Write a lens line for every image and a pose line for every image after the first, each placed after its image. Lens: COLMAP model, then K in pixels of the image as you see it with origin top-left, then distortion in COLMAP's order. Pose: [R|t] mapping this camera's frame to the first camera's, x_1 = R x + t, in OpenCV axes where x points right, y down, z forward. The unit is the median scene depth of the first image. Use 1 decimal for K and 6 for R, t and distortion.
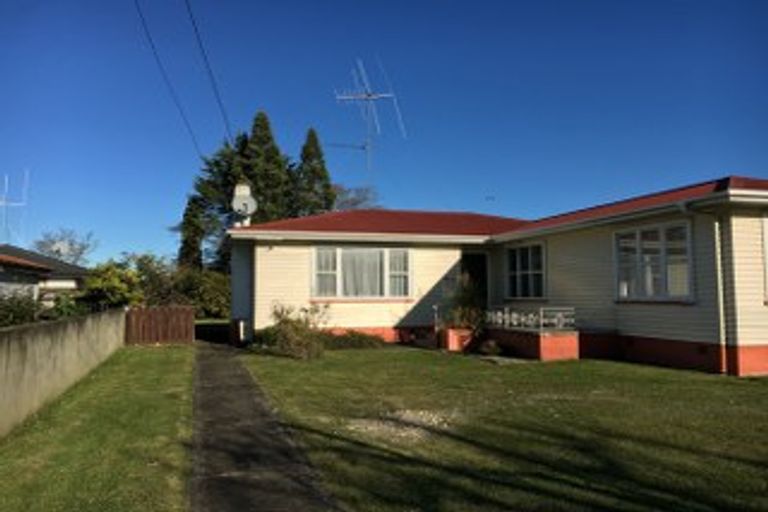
lens RADIAL K [[653.4, 0, 401.2], [0, 653.4, 255.0], [0, 0, 1]] dist [0.076976, -0.099307]
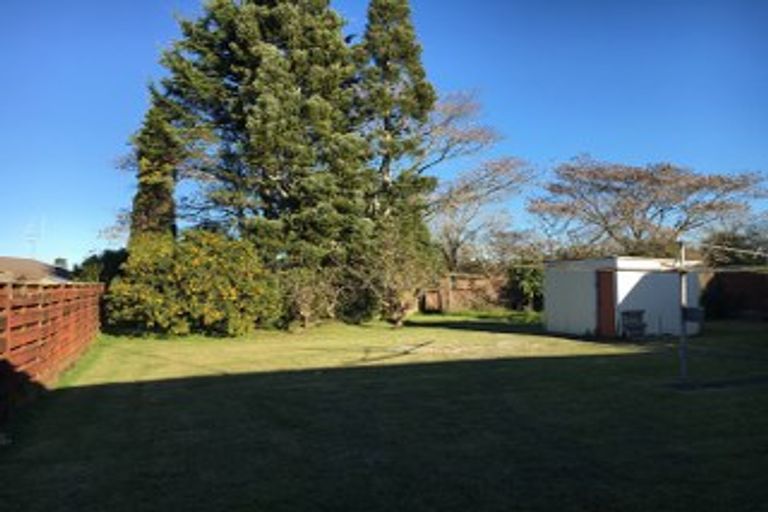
lens RADIAL K [[653.4, 0, 401.2], [0, 653.4, 255.0], [0, 0, 1]] dist [0.076976, -0.099307]
pose [[0.998821, -0.000694, 0.048549, -0.452461], [0.000248, 0.999958, 0.009189, 0.097746], [-0.048553, -0.009166, 0.998779, 1.413337]]
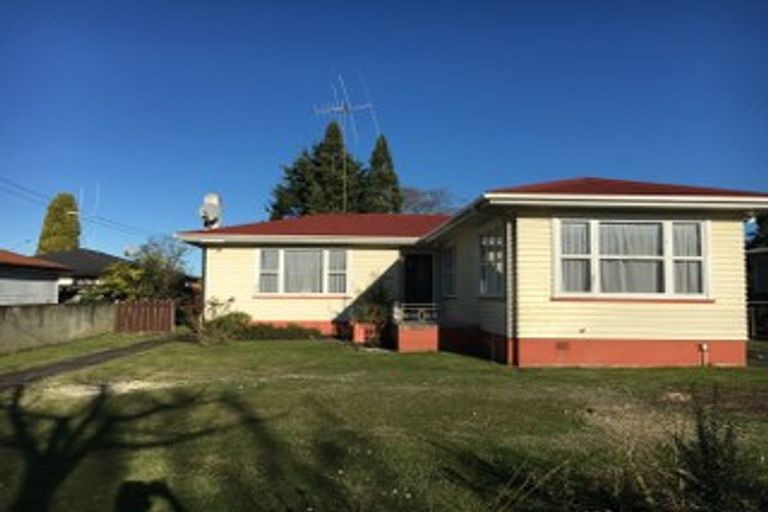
lens RADIAL K [[653.4, 0, 401.2], [0, 653.4, 255.0], [0, 0, 1]] dist [0.076976, -0.099307]
pose [[0.978701, -0.005148, -0.205225, 0.325097], [0.004809, 0.999986, -0.002150, 0.002196], [0.205233, 0.001117, 0.978712, -0.046264]]
